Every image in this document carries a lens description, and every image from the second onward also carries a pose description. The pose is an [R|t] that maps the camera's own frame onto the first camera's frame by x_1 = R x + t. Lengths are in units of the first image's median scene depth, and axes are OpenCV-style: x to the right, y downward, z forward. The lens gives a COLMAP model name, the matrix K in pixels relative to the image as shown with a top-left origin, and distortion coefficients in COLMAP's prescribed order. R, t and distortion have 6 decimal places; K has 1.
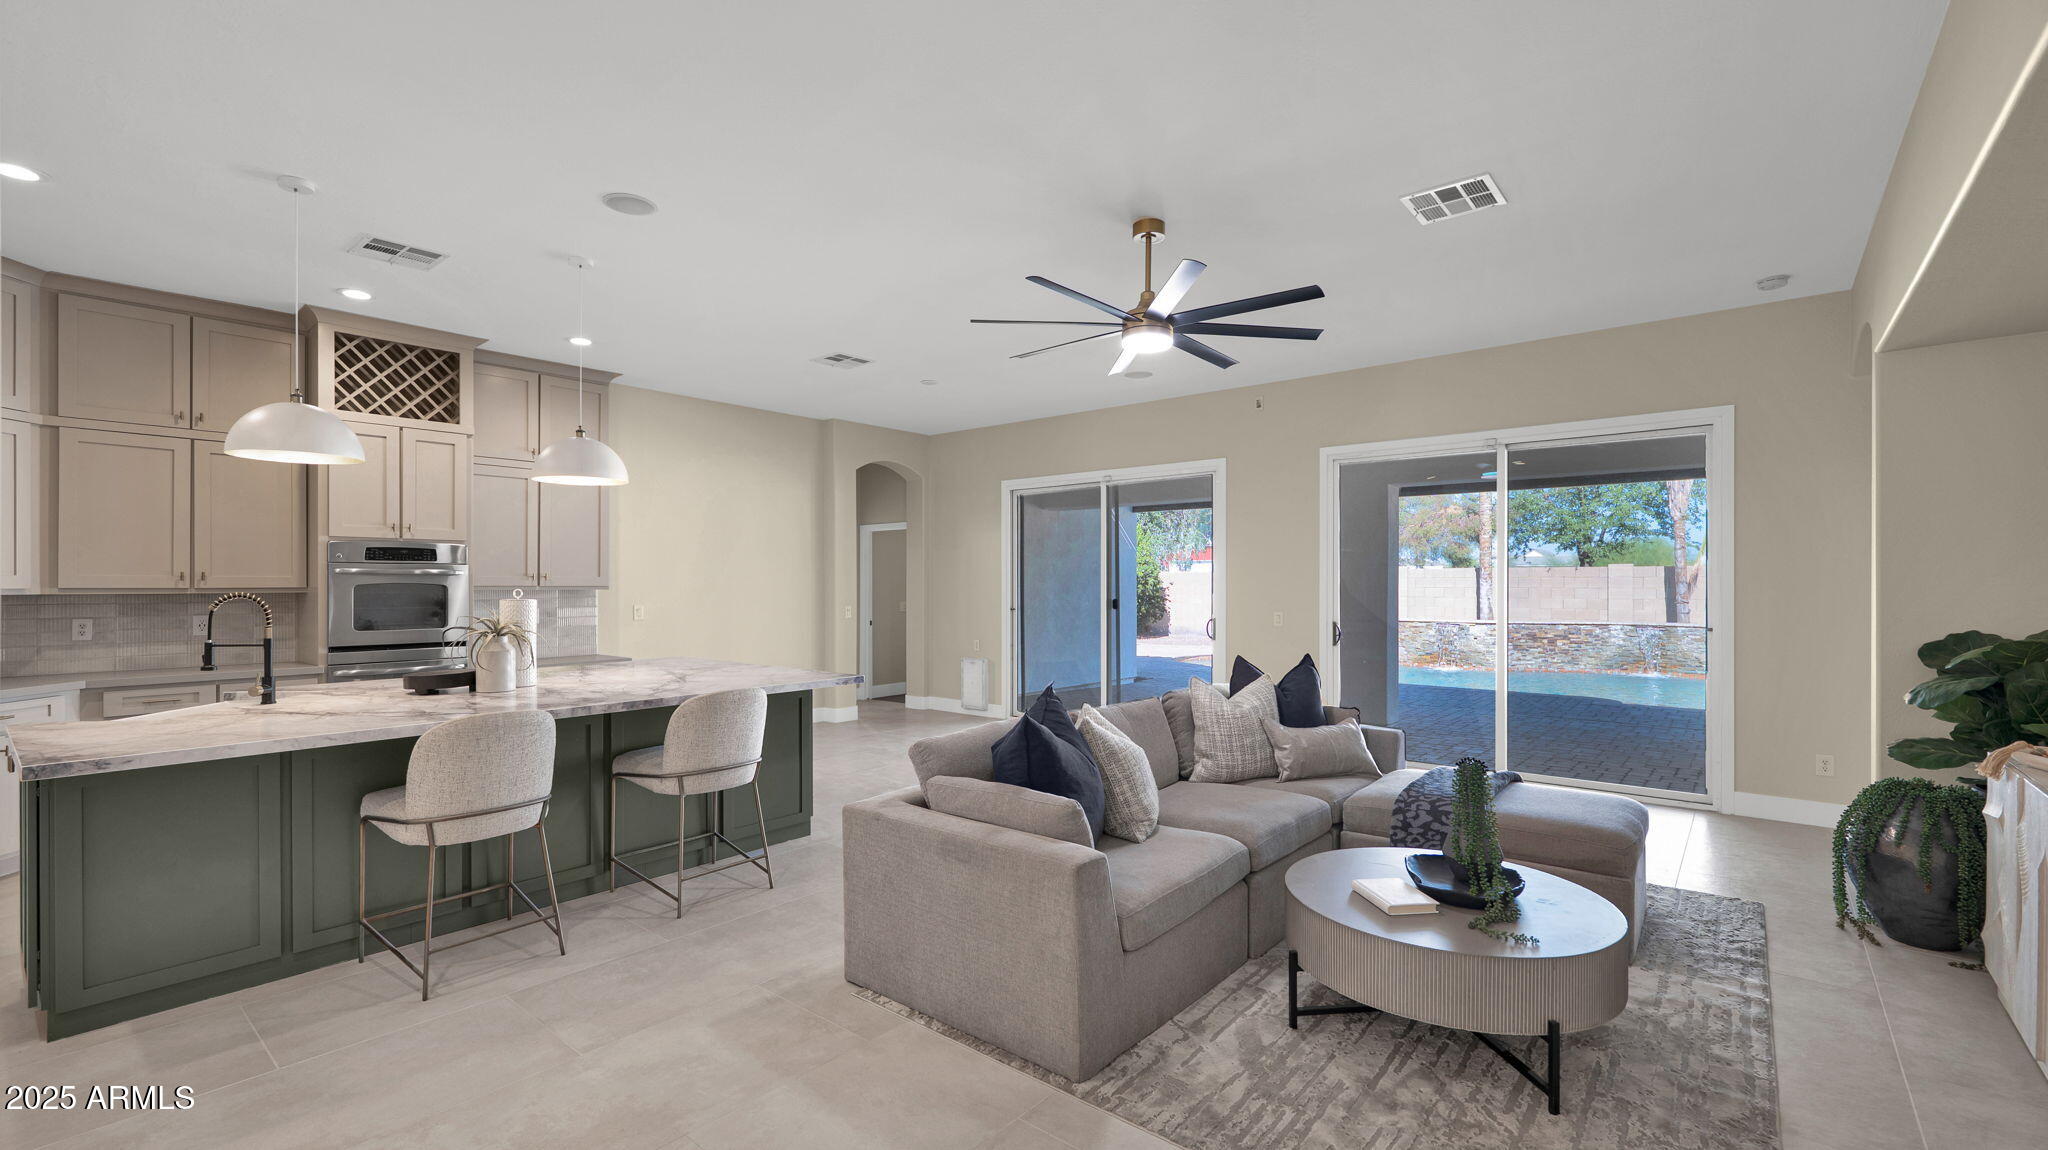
lens RADIAL K [[865.0, 0, 1016.6], [0, 865.0, 586.5], [0, 0, 1]] dist [-0.001436, -0.000117]
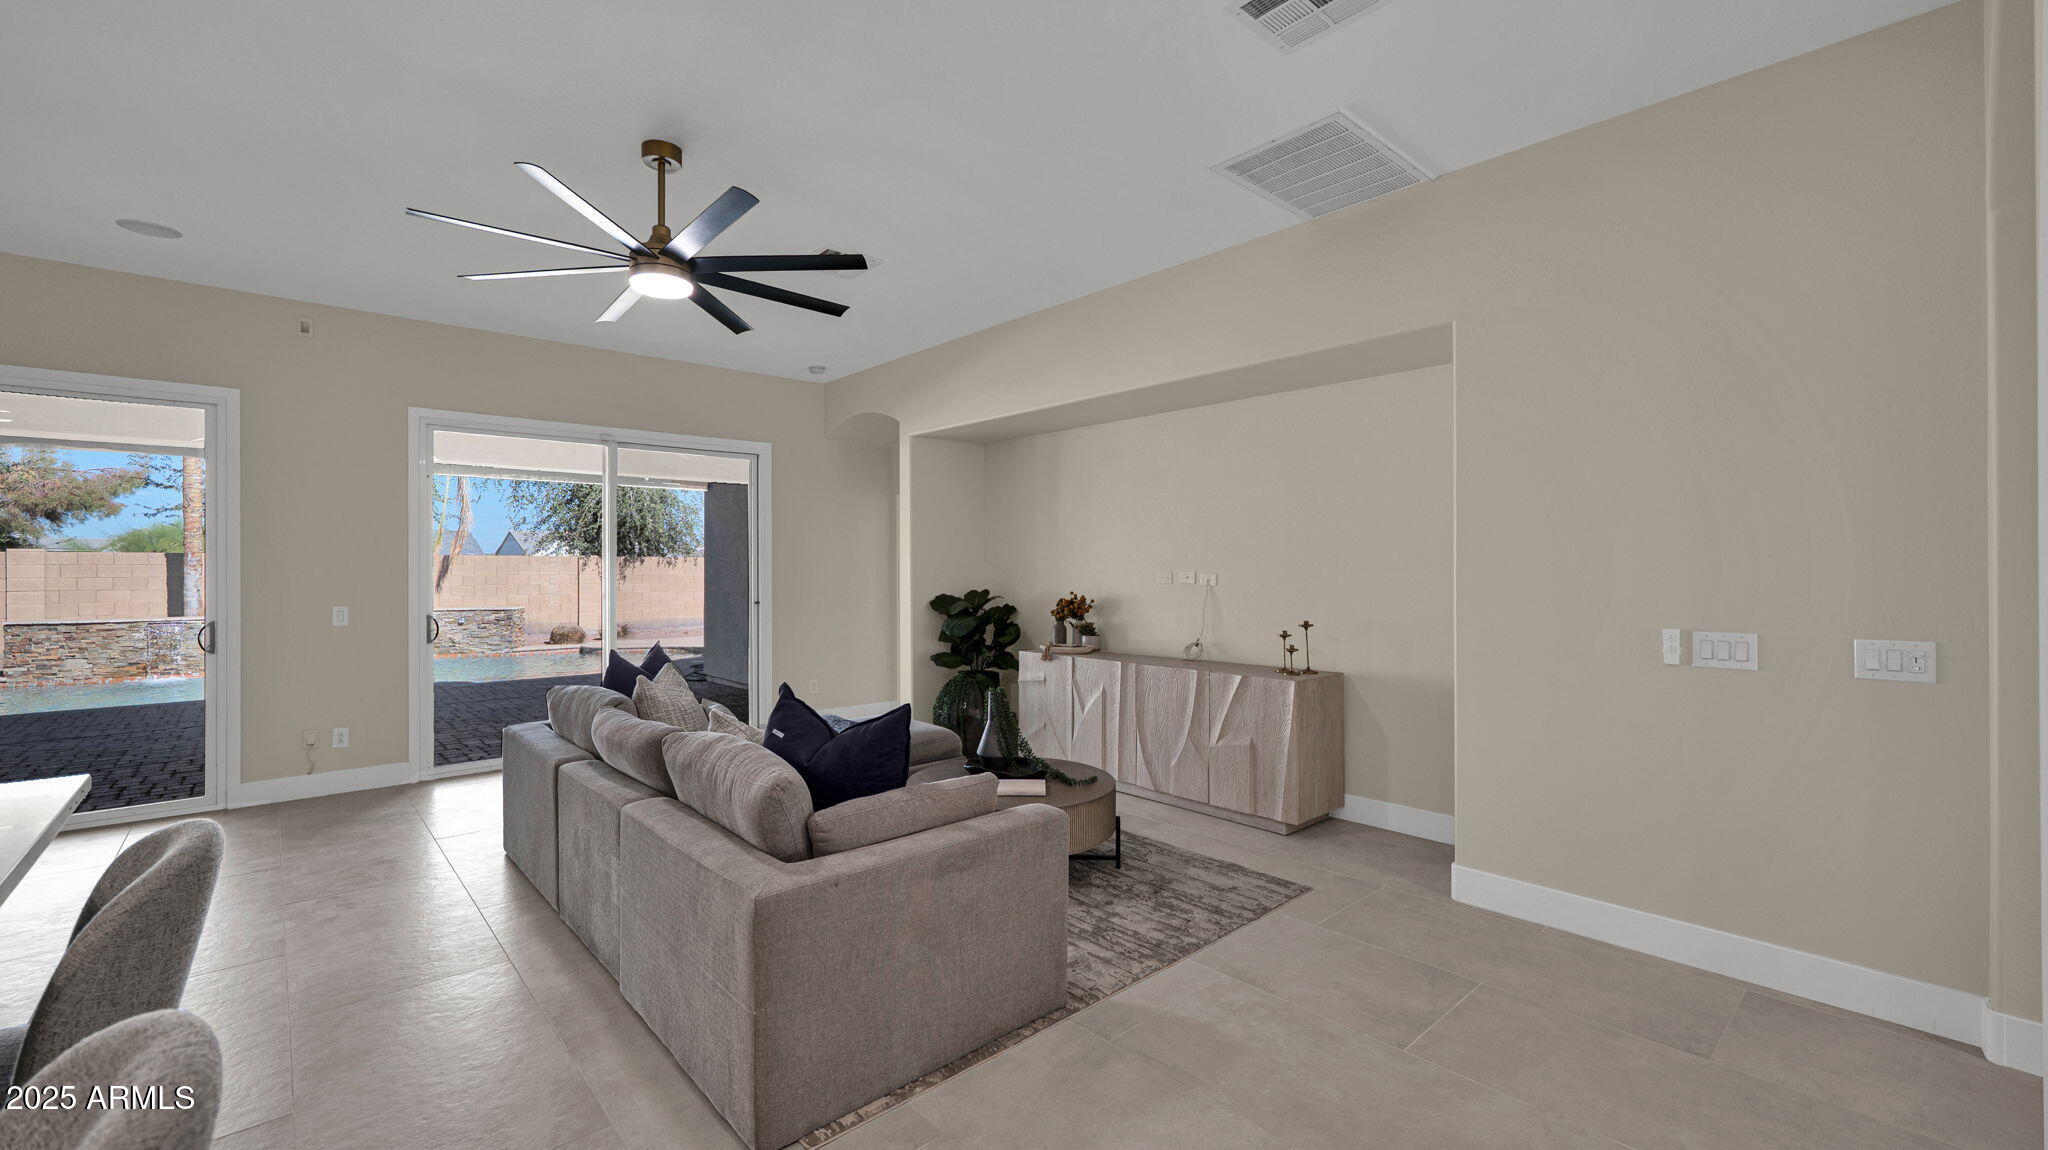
lens RADIAL K [[835.0, 0, 1008.0], [0, 835.0, 566.2], [0, 0, 1]] dist [-0.000976, 0.005658]
pose [[0.150592, 0.004451, 0.988586, -0.460351], [0.006495, 0.999964, -0.005492, 0.001413], [-0.988575, 0.007248, 0.150558, 0.405204]]
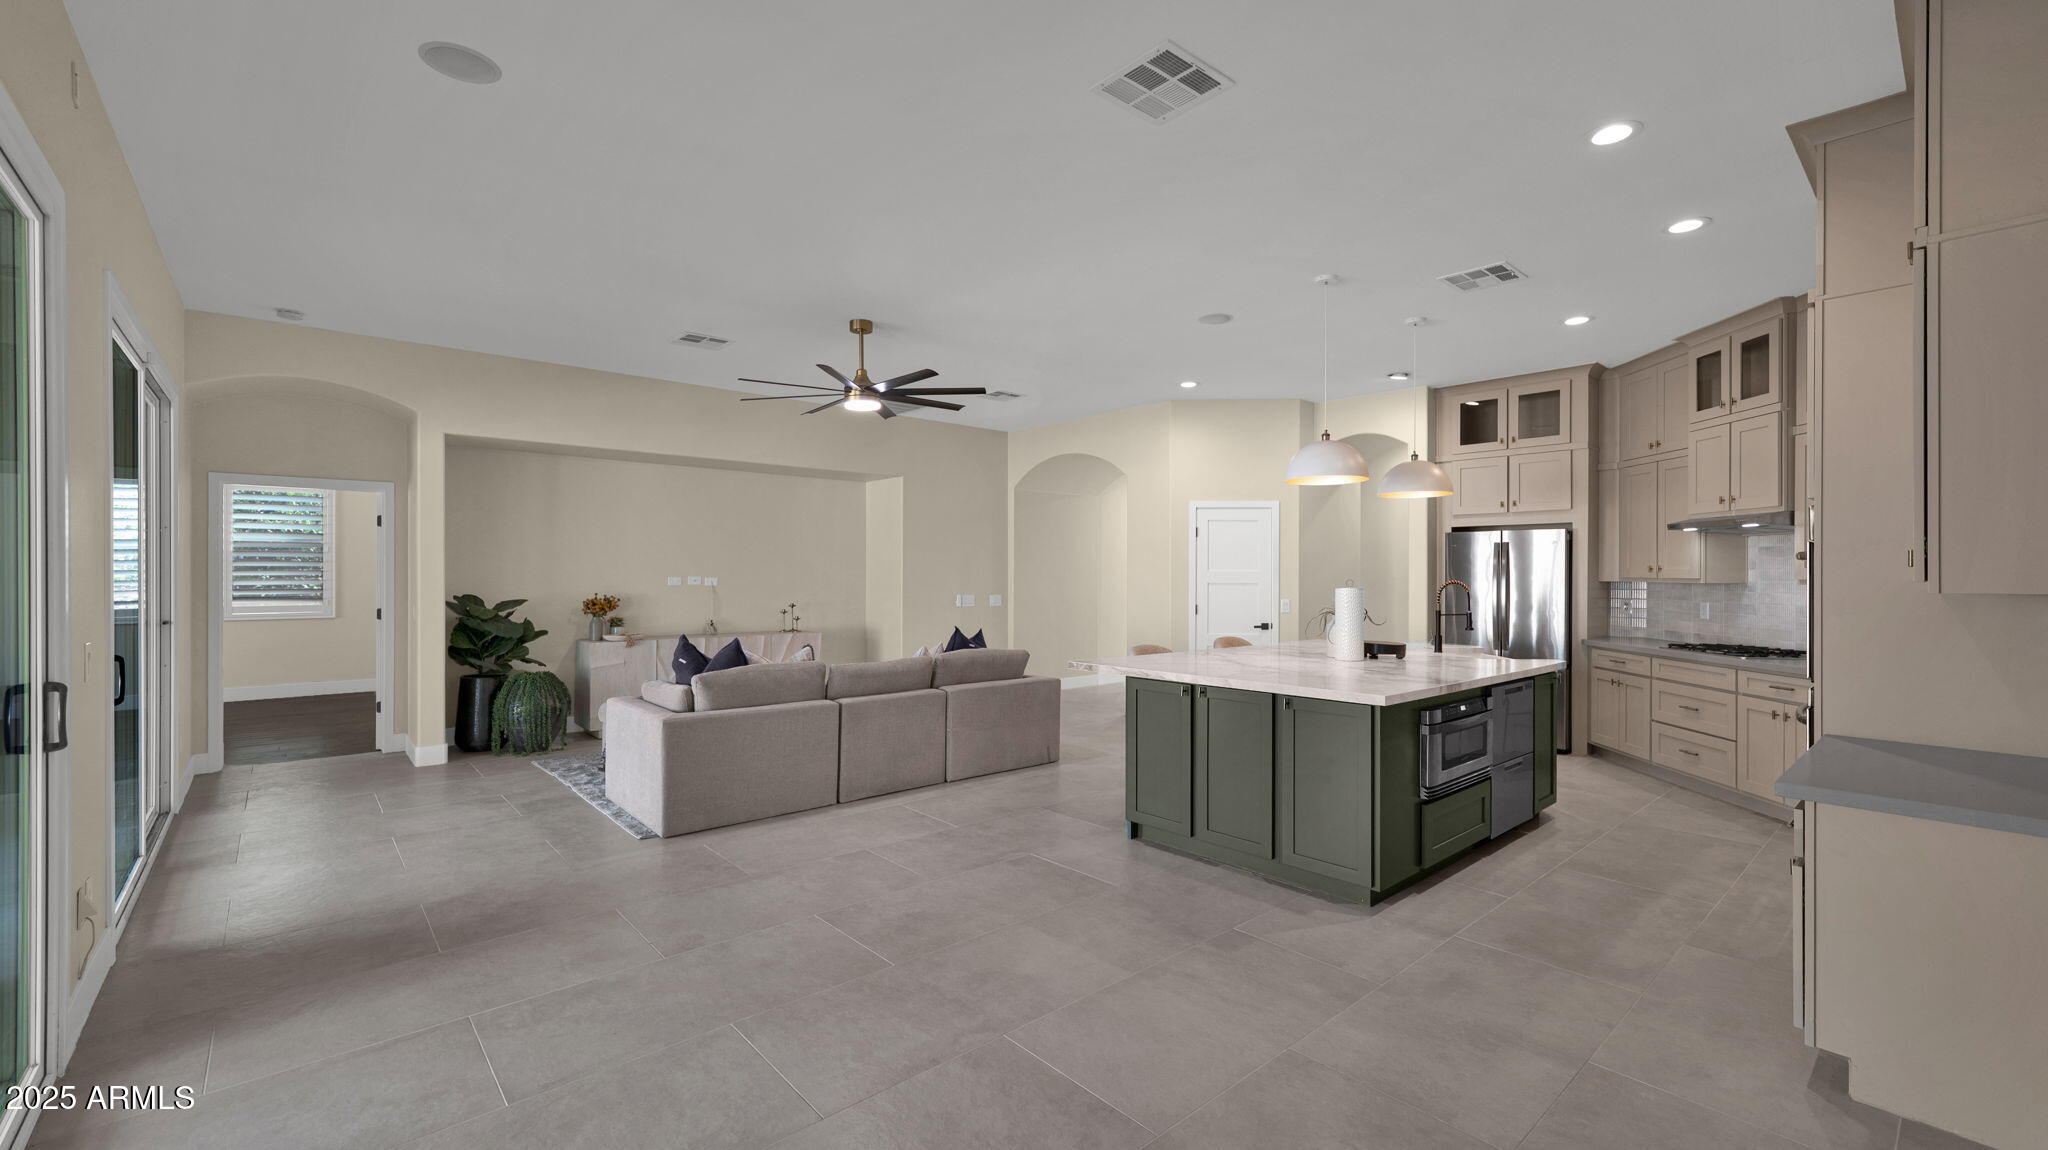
lens RADIAL K [[840.7, 0, 1018.4], [0, 840.7, 574.0], [0, 0, 1]] dist [0.008629, 0.000165]
pose [[-0.988005, 0.000433, 0.154423, -0.236468], [0.000796, 0.999997, 0.002284, -0.006695], [-0.154422, 0.002380, -0.988002, 1.750706]]
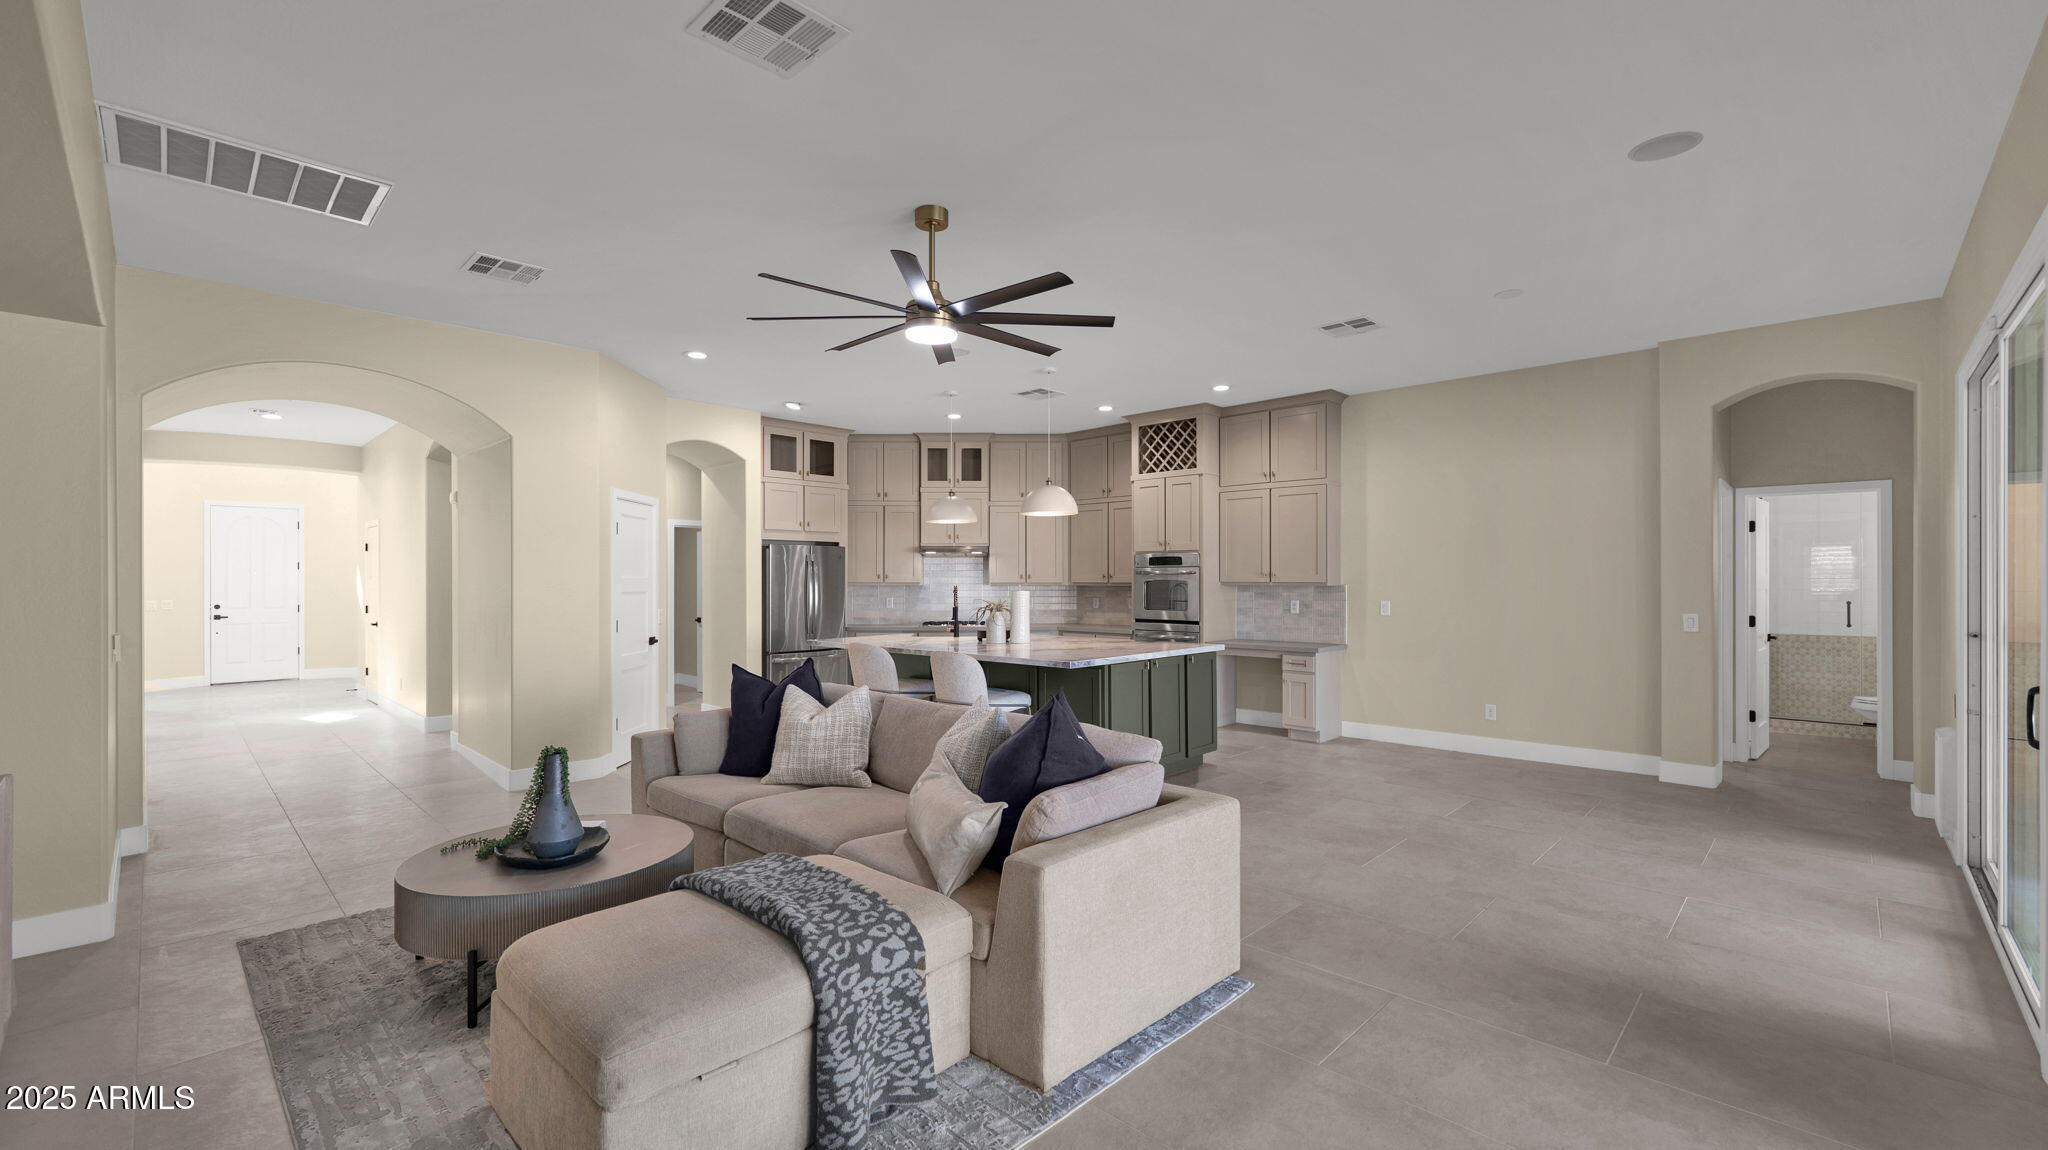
lens RADIAL K [[841.3, 0, 1018.5], [0, 841.3, 579.0], [0, 0, 1]] dist [-0.000667, -0.000261]
pose [[-0.078534, 0.001760, -0.996910, 0.811571], [-0.001036, 0.999998, 0.001847, -0.008521], [0.996911, 0.001178, -0.078532, 0.882889]]
